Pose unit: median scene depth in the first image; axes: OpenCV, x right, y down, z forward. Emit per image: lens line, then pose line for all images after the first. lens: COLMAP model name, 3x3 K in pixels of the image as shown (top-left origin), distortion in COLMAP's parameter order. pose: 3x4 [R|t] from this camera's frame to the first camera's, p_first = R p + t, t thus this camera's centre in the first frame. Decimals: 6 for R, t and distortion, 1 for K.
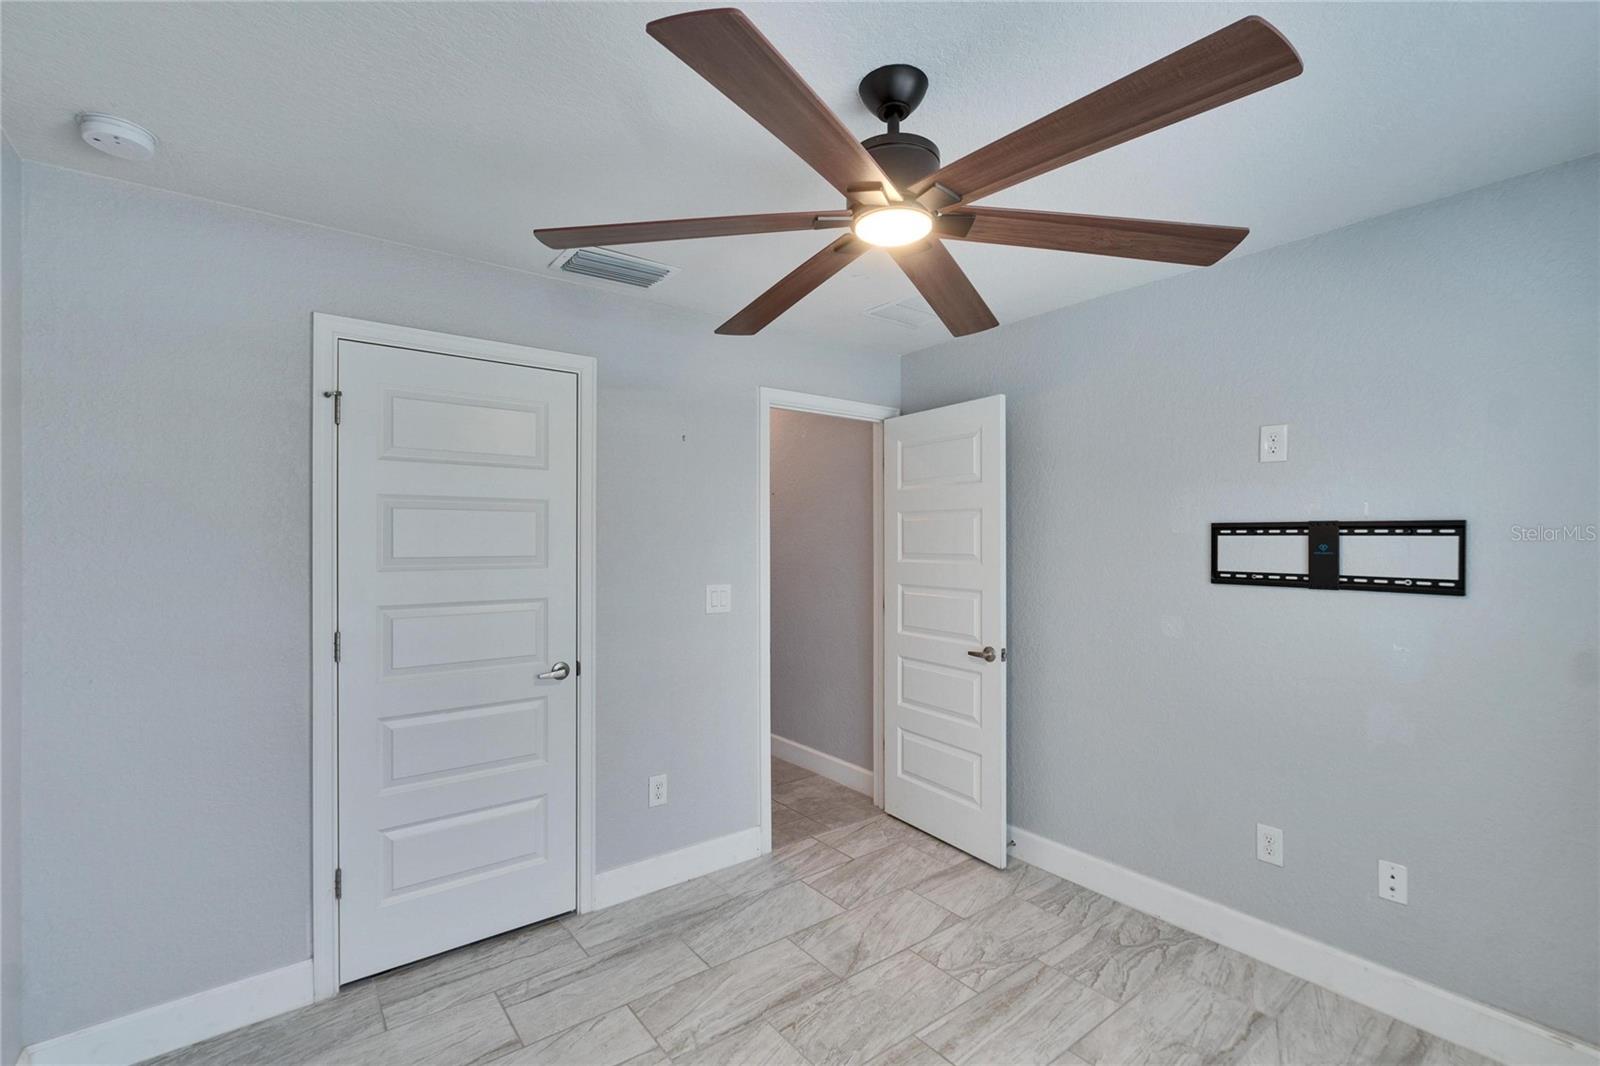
lens RADIAL K [[704.7, 0, 791.4], [0, 704.7, 541.9], [0, 0, 1]] dist [-0.009851, 0.001612]
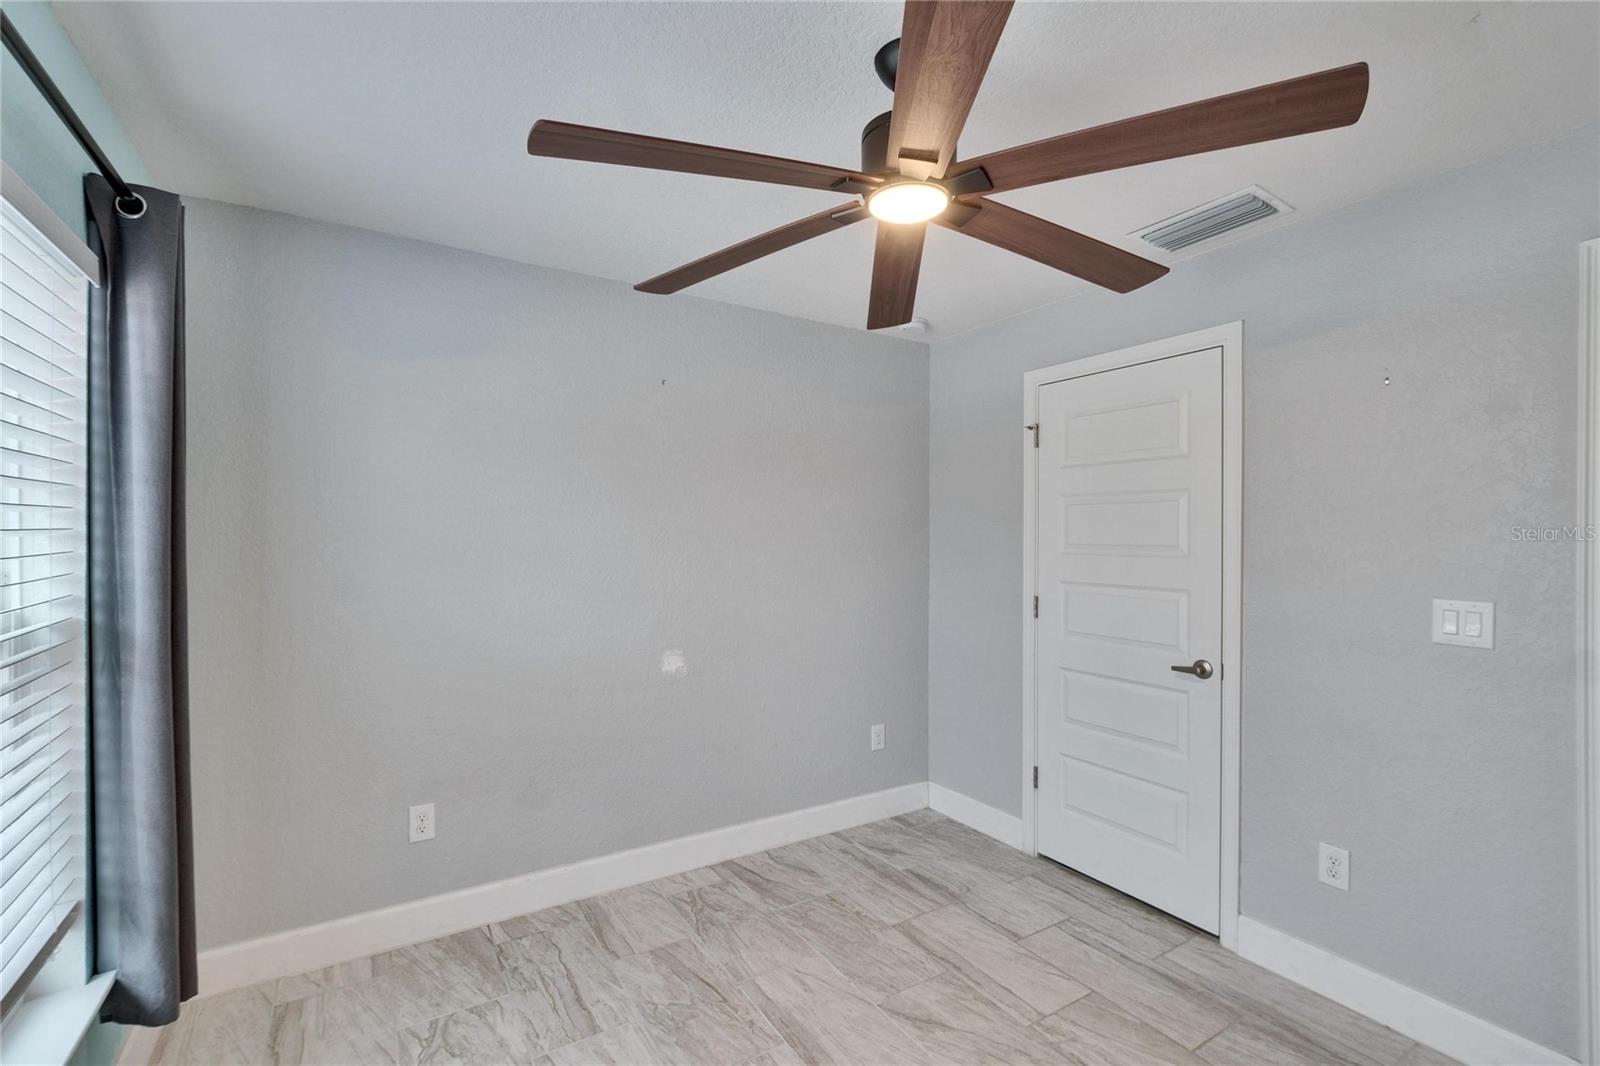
lens RADIAL K [[712.6, 0, 785.8], [0, 712.6, 535.8], [0, 0, 1]] dist [-0.006180, 0.000639]
pose [[-0.118402, 0.000736, -0.992966, 0.751426], [-0.002064, 0.999997, 0.000987, 0.006152], [0.992964, 0.002166, -0.118400, 0.619080]]
